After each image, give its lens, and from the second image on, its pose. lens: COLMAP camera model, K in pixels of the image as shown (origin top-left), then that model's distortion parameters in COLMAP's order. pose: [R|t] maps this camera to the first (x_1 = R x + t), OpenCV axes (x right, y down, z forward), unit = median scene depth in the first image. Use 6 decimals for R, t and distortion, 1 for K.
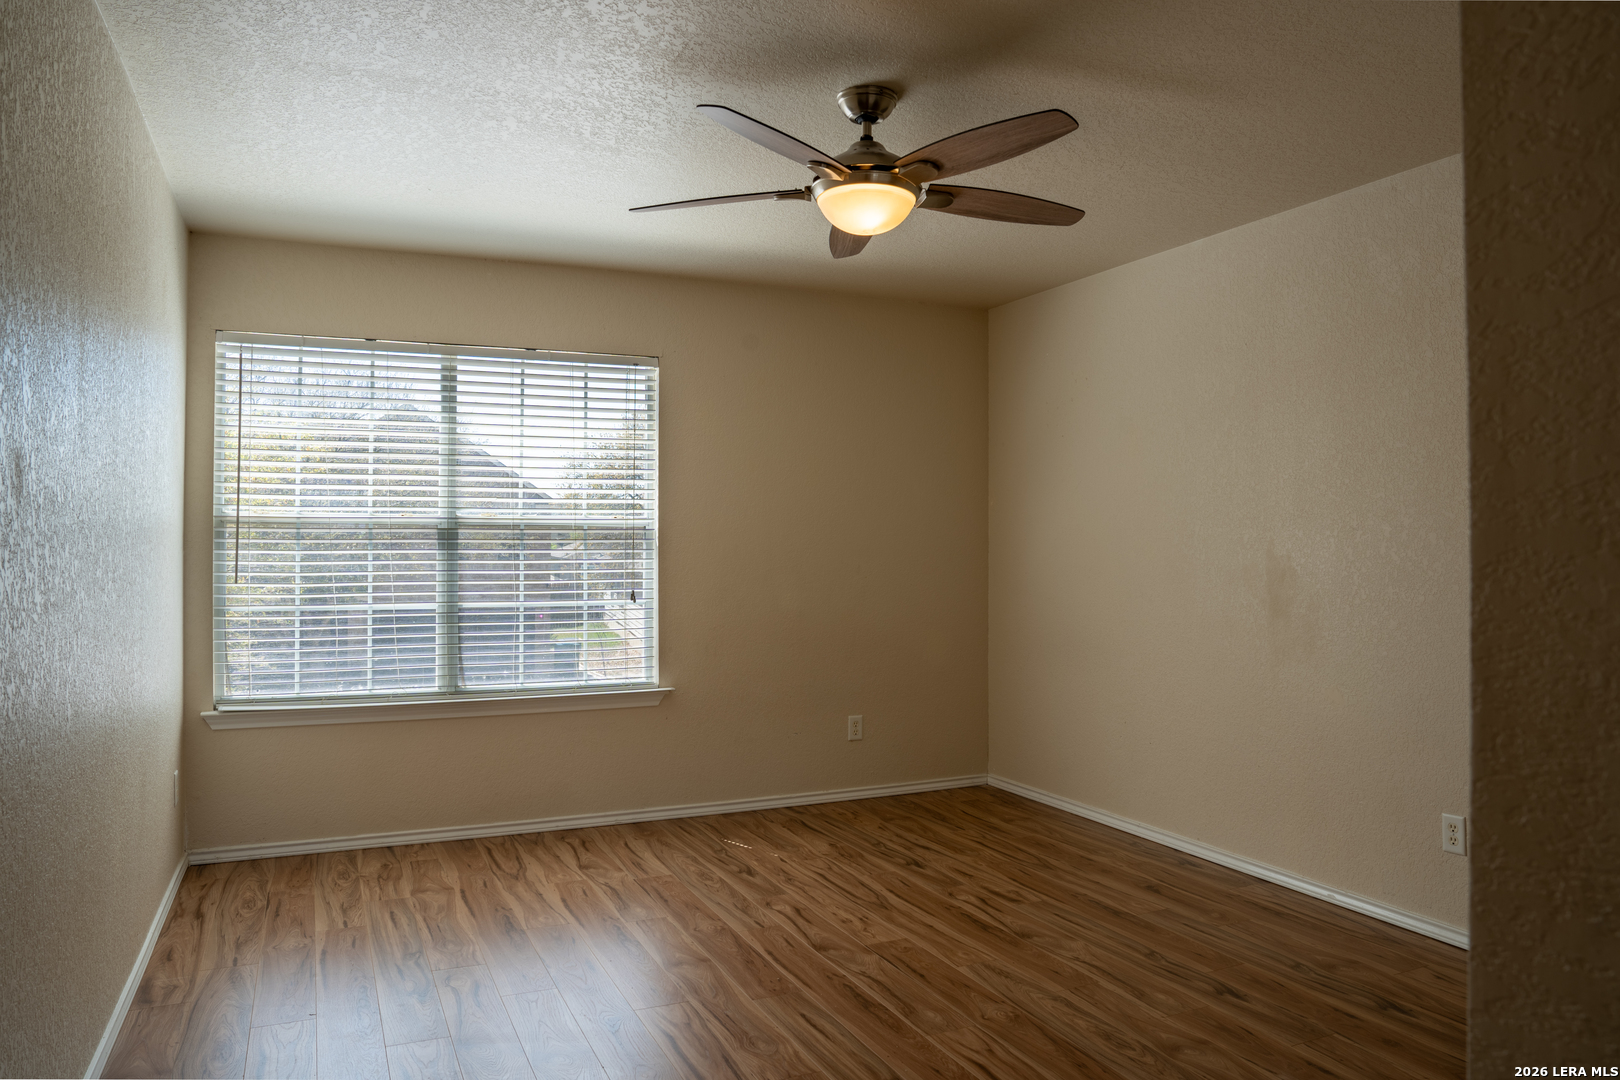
lens RADIAL K [[1111.1, 0, 816.8], [0, 1111.1, 538.7], [0, 0, 1]] dist [-0.122540, 0.096552]
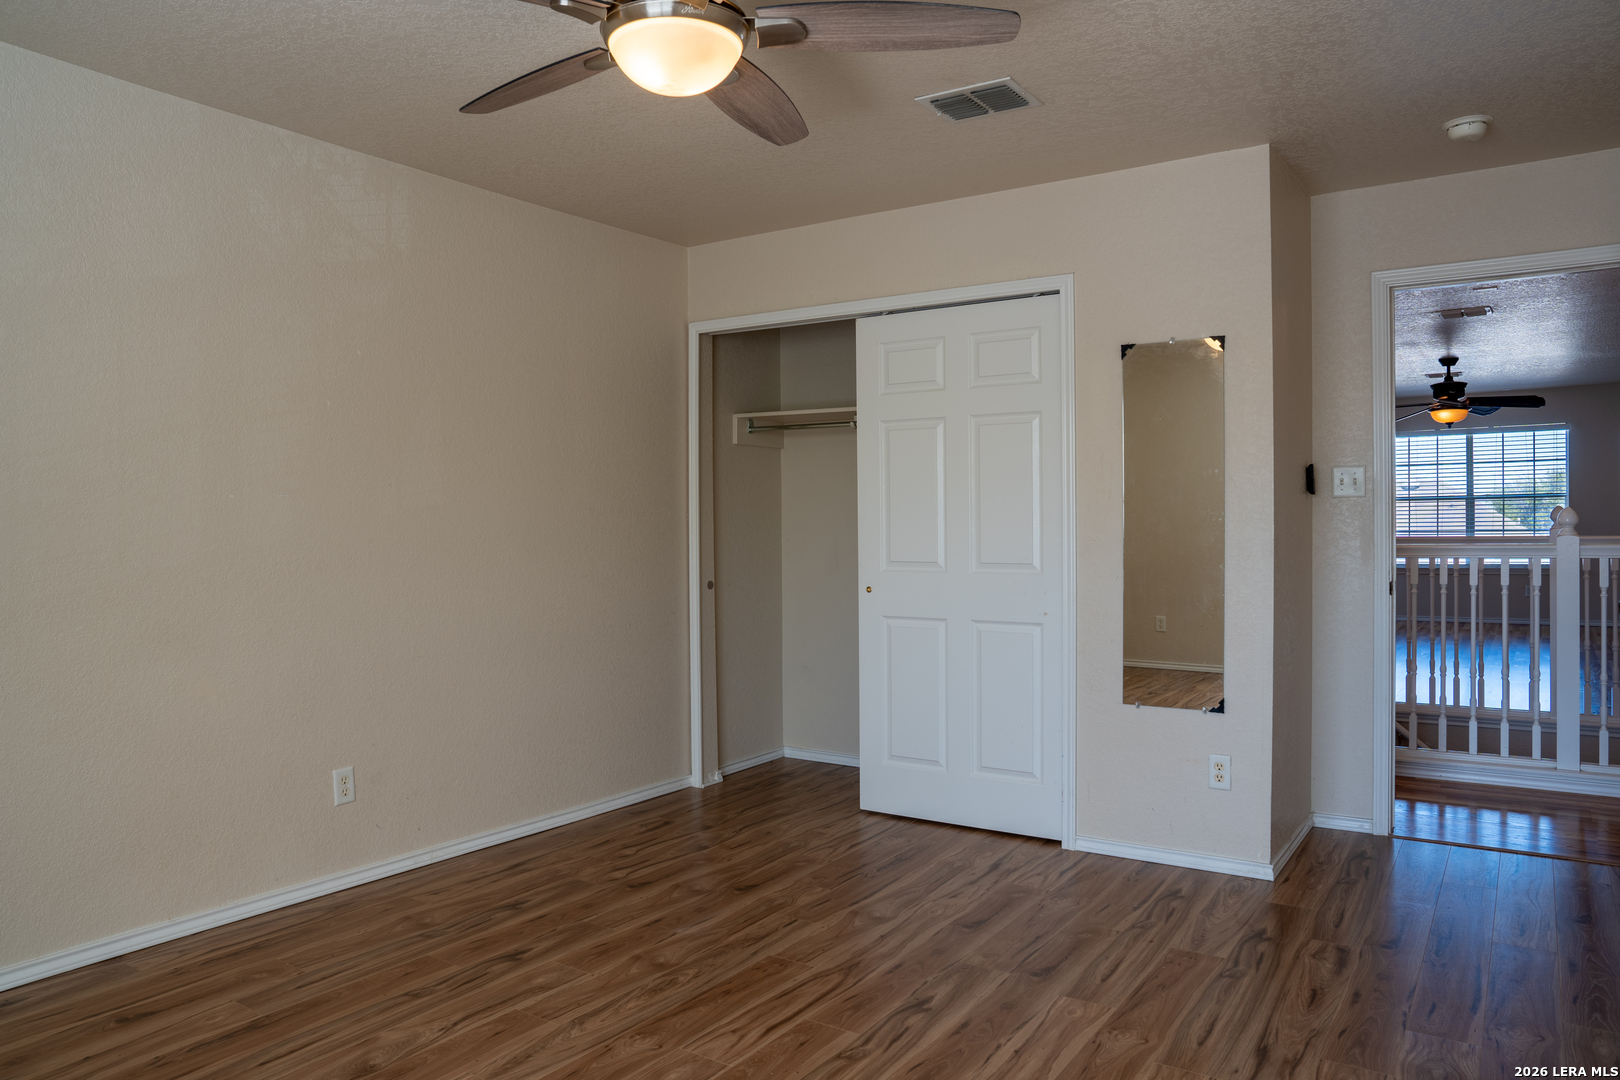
lens RADIAL K [[1111.1, 0, 816.8], [0, 1111.1, 538.7], [0, 0, 1]] dist [-0.122540, 0.096552]
pose [[-0.535281, -0.011015, 0.844602, -0.599591], [-0.007378, 0.999938, 0.008364, 0.018281], [-0.844642, -0.001755, -0.535329, 1.251875]]
